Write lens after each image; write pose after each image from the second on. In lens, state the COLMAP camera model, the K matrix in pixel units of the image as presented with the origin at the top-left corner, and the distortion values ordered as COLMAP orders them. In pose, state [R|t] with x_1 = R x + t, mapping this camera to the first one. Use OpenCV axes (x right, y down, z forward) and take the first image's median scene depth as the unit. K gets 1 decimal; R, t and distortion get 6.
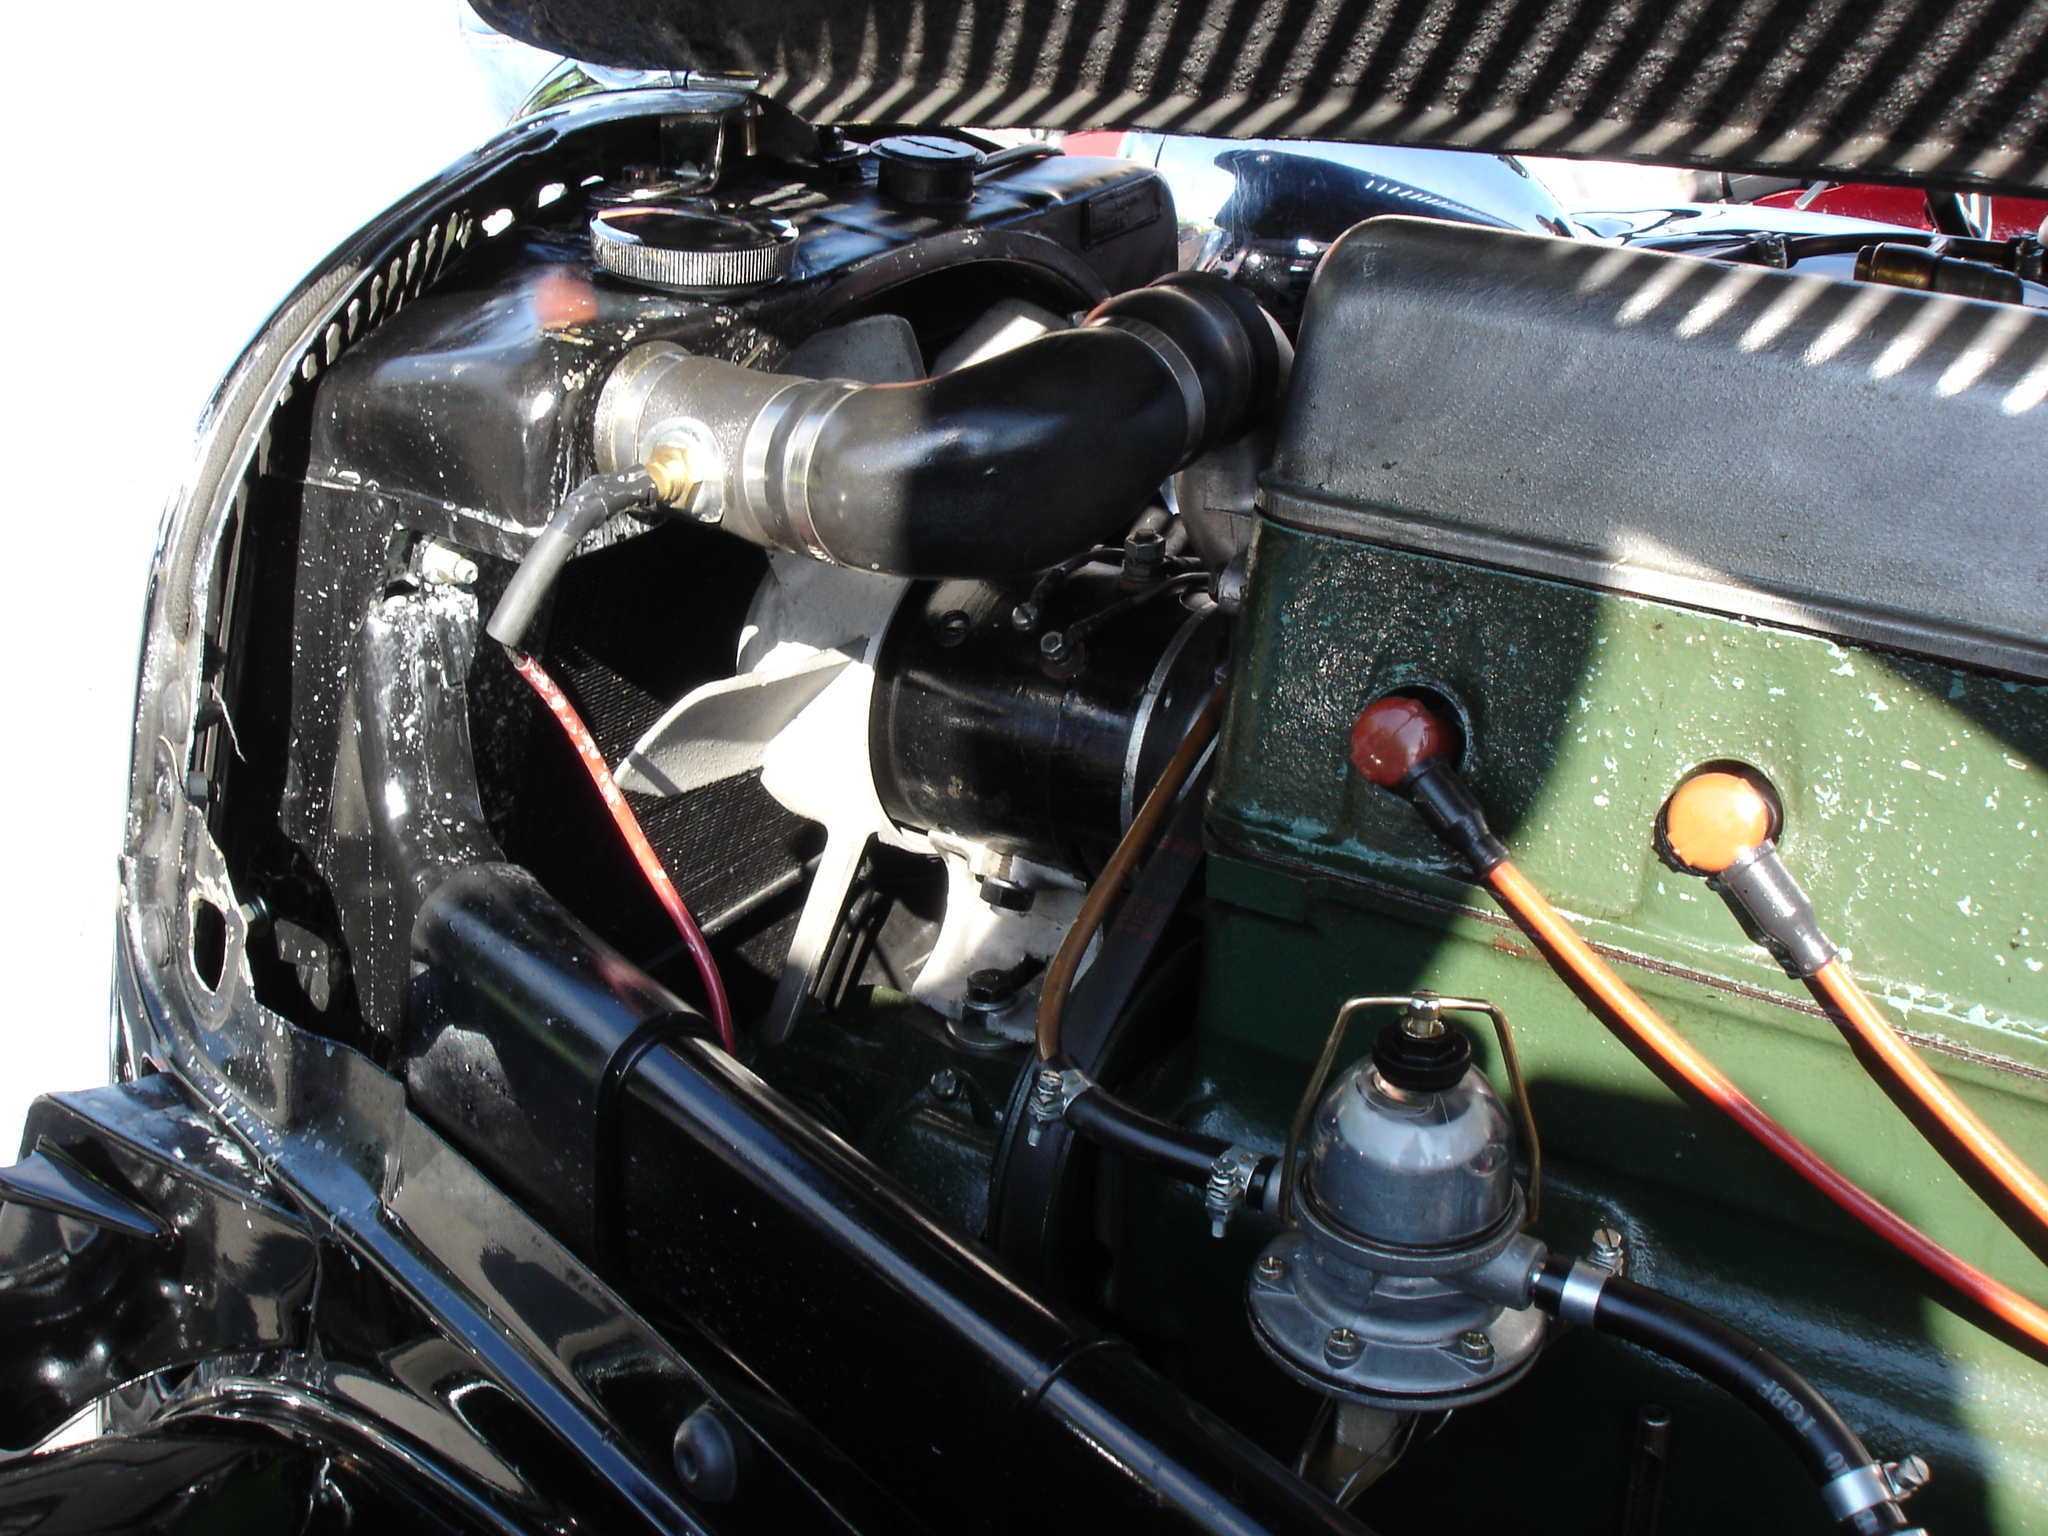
lens RADIAL K [[2305.2, 0, 1035.4], [0, 2305.2, 767.0], [0, 0, 1]] dist [-0.106133, 0.000000]
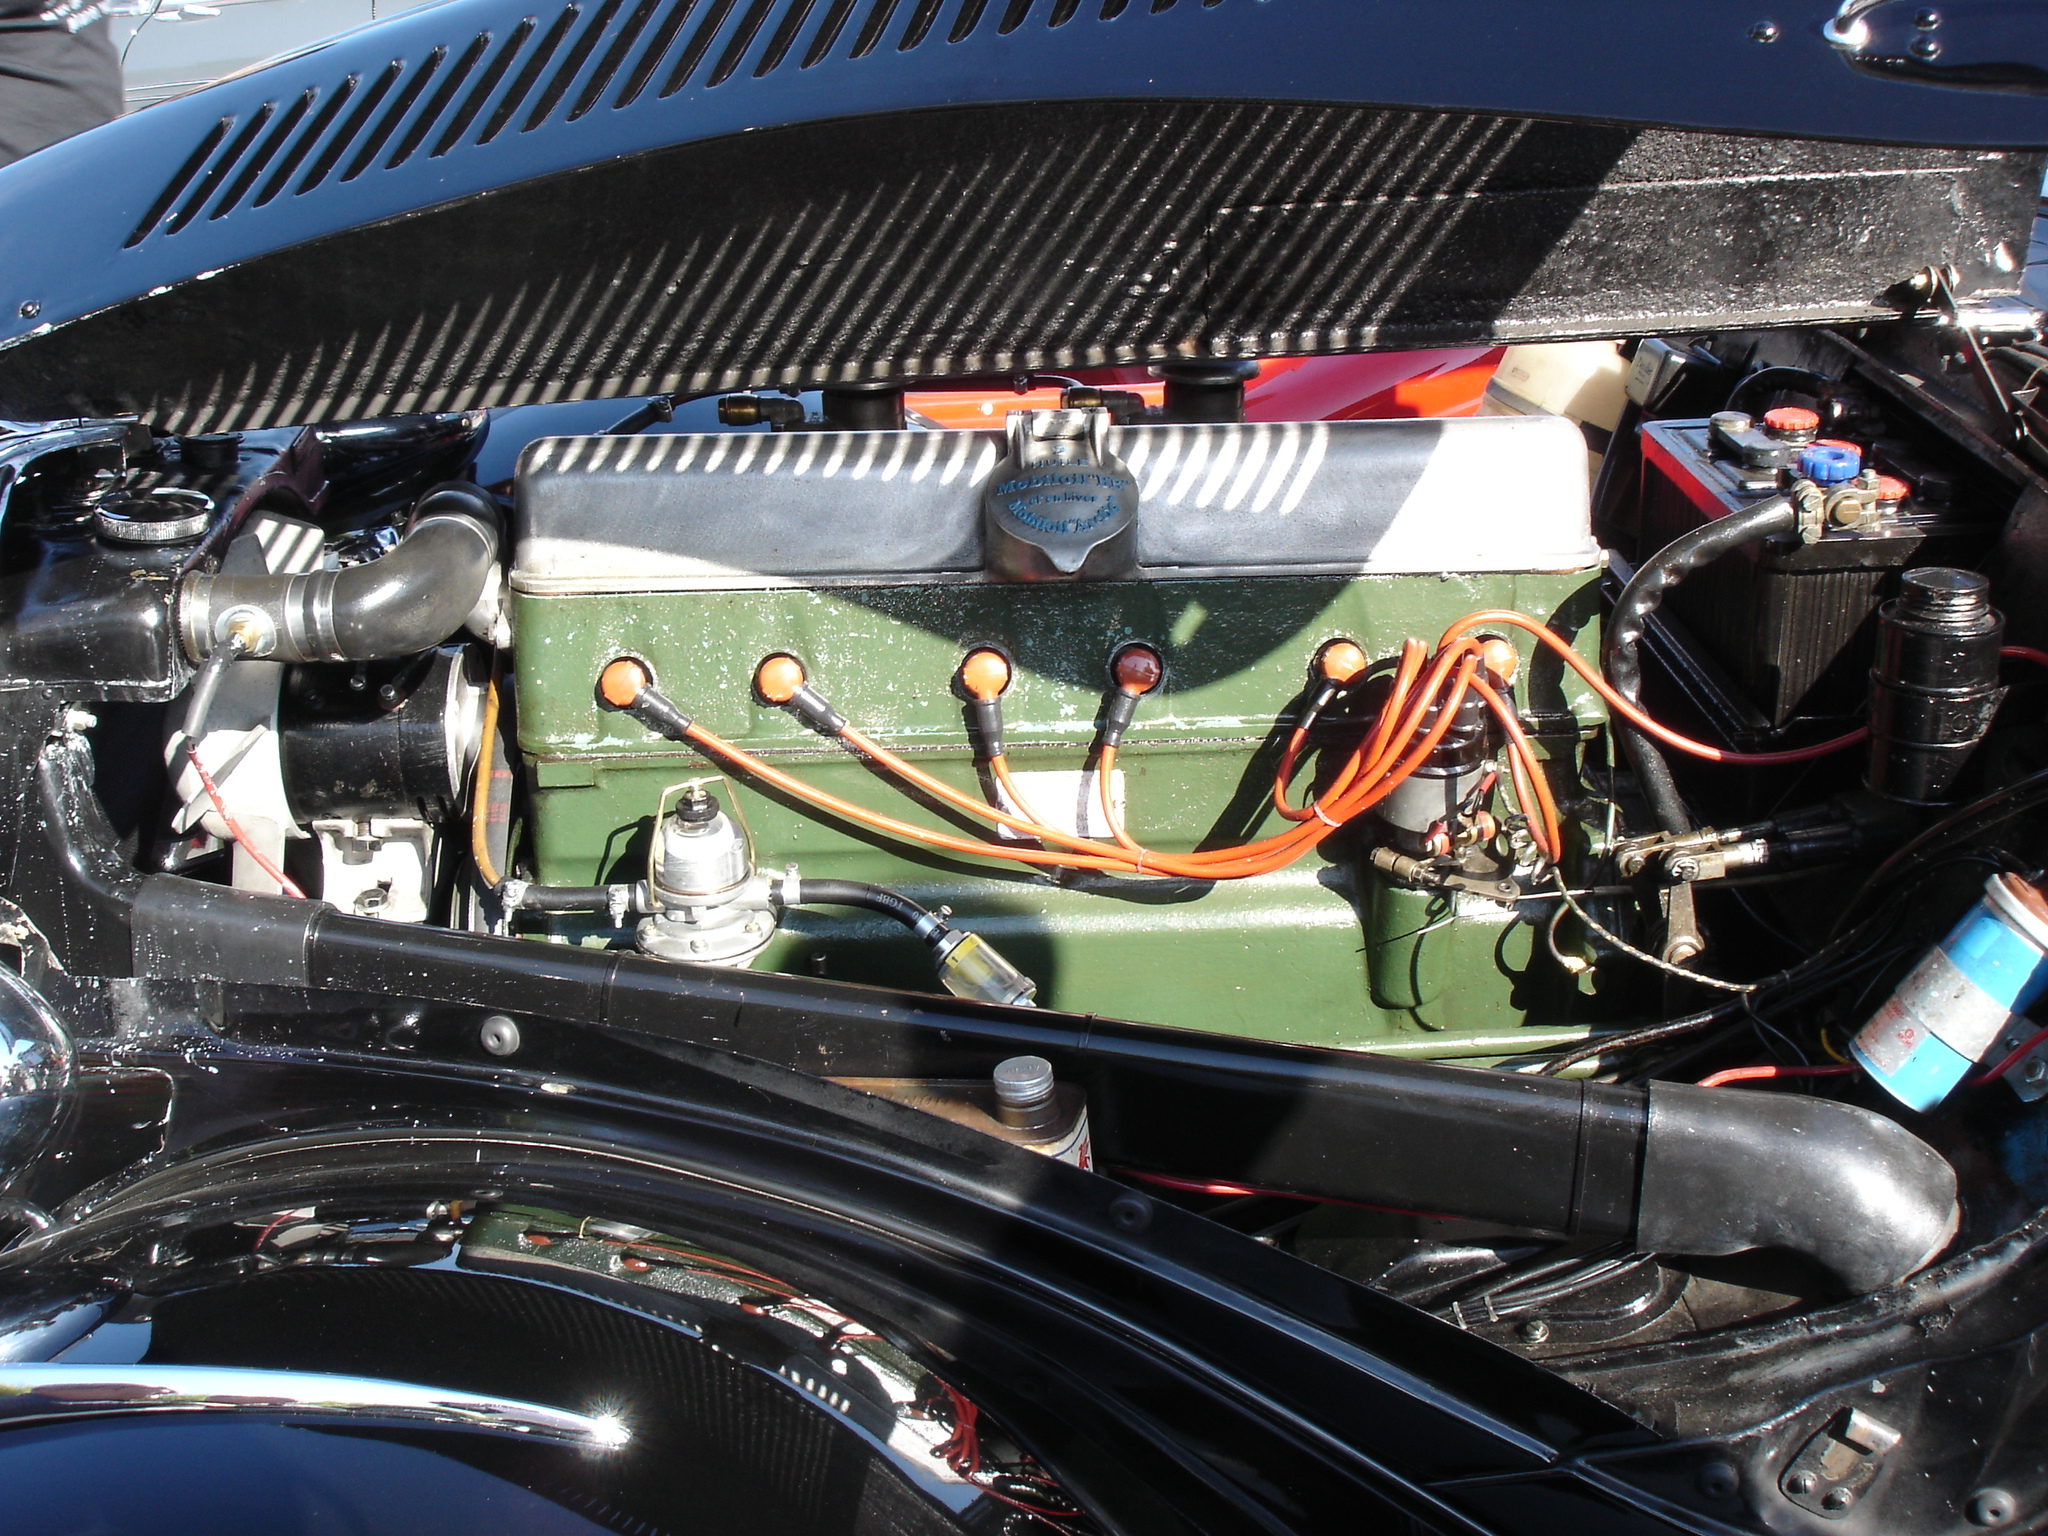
lens RADIAL K [[2305.2, 0, 1020.4], [0, 2305.2, 768.9], [0, 0, 1]] dist [-0.106133, 0.000000]
pose [[0.810008, -0.242880, 0.533757, -0.675956], [0.255391, 0.965452, 0.051747, 0.047268], [-0.527885, 0.094401, 0.844053, -0.938281]]
